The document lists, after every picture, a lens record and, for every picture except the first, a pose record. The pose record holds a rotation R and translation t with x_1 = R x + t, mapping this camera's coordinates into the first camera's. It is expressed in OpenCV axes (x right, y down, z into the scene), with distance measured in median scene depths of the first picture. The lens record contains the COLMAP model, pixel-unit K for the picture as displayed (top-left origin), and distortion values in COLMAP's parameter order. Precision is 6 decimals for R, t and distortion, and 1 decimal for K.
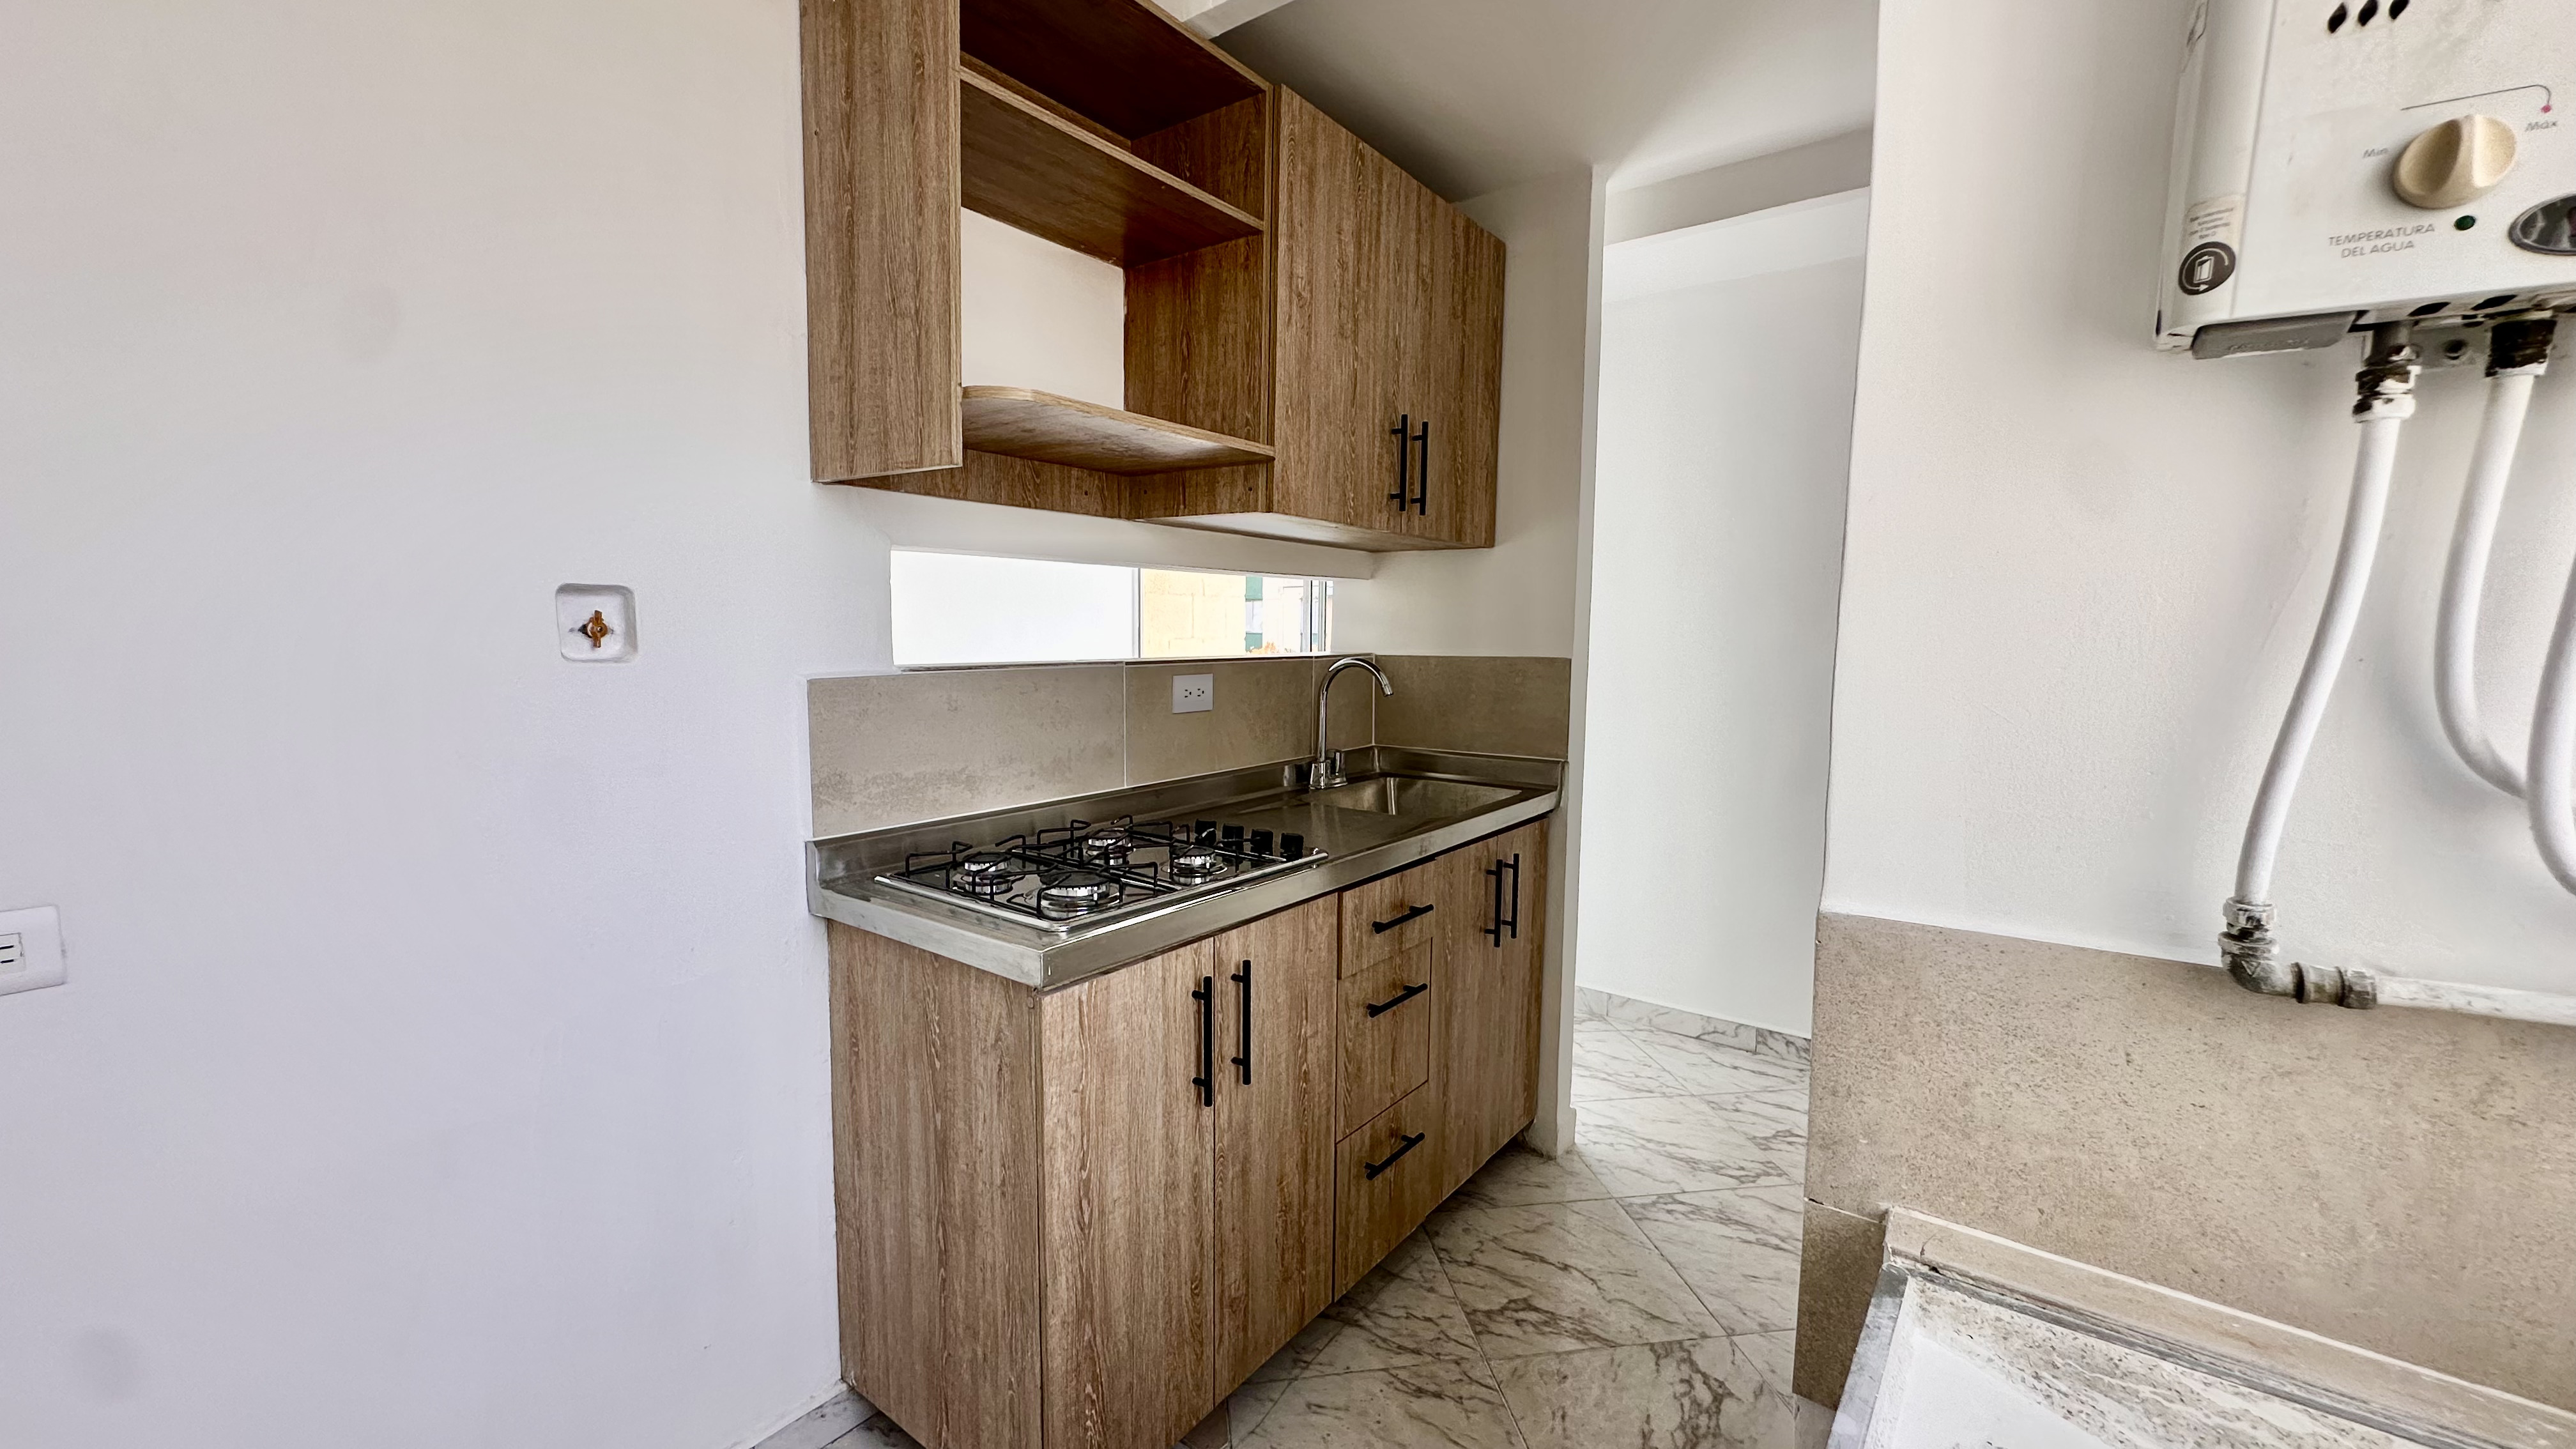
lens RADIAL K [[1031.2, 0, 1271.9], [0, 1031.2, 733.6], [0, 0, 1]] dist [-0.001221, 0.000143]
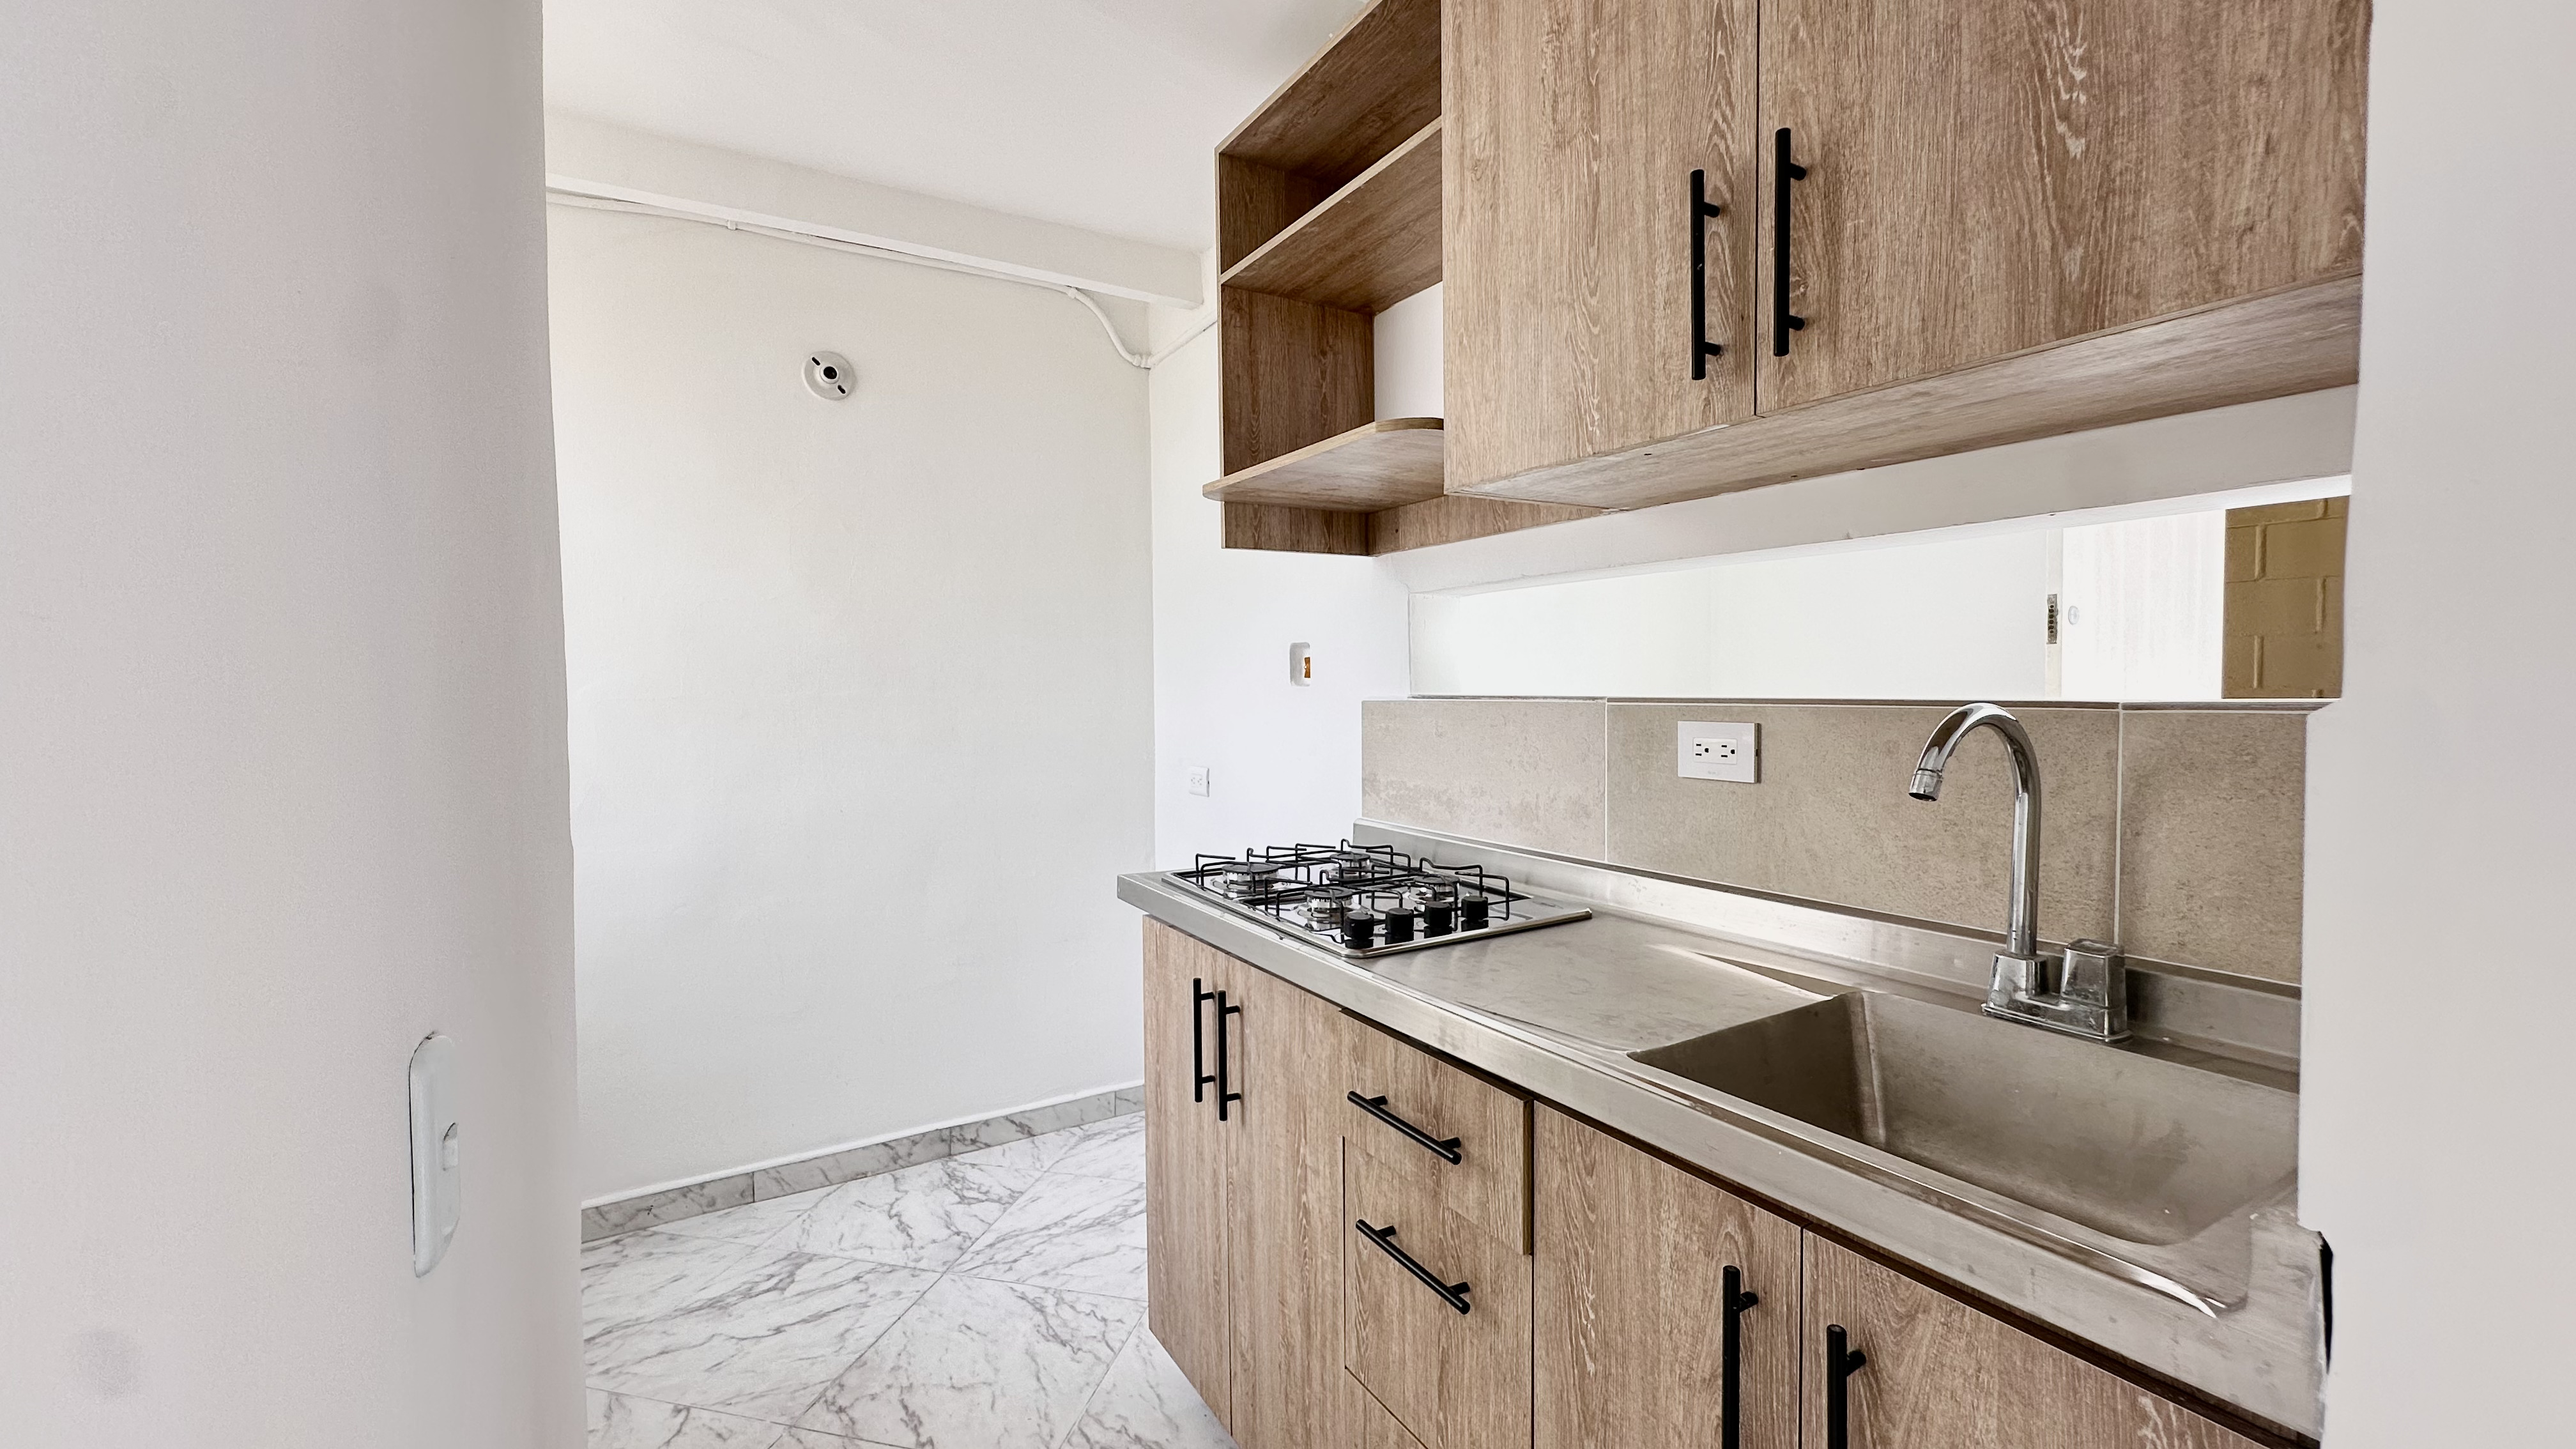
lens RADIAL K [[1035.8, 0, 1286.9], [0, 1035.8, 729.7], [0, 0, 1]] dist [-0.002920, 0.000979]
pose [[-0.365025, 0.035962, -0.930303, 0.727640], [-0.090265, 0.993179, 0.073810, -0.089468], [0.926611, 0.110916, -0.359289, 1.169968]]
